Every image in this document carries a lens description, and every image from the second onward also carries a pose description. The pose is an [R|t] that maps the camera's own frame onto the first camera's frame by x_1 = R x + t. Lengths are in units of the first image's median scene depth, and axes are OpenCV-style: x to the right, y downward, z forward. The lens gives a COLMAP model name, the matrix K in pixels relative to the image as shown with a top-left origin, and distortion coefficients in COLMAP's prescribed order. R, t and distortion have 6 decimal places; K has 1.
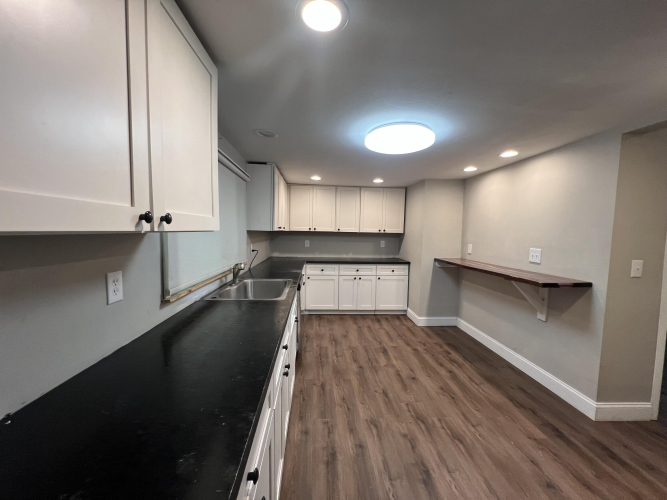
lens RADIAL K [[265.4, 0, 331.6], [0, 265.4, 248.9], [0, 0, 1]] dist [0.000458, -0.000033]
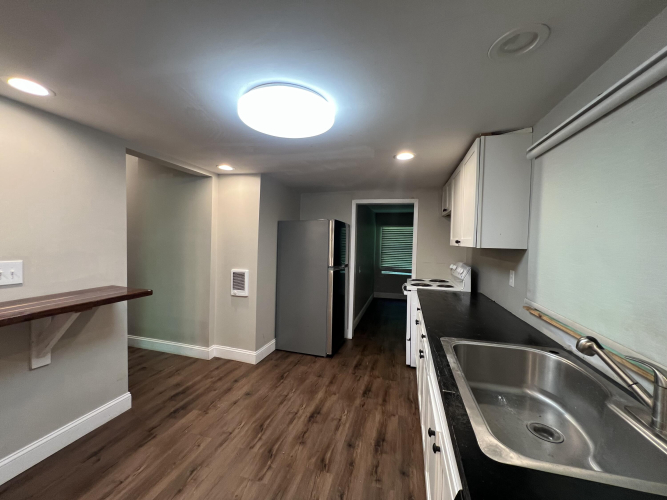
lens RADIAL K [[269.1, 0, 332.3], [0, 269.1, 251.2], [0, 0, 1]] dist [-0.000092, 0.000085]
pose [[-0.945007, -0.050661, 0.323103, -0.122394], [-0.015626, 0.993796, 0.110118, -0.133640], [-0.326677, 0.099013, -0.939935, 1.814245]]
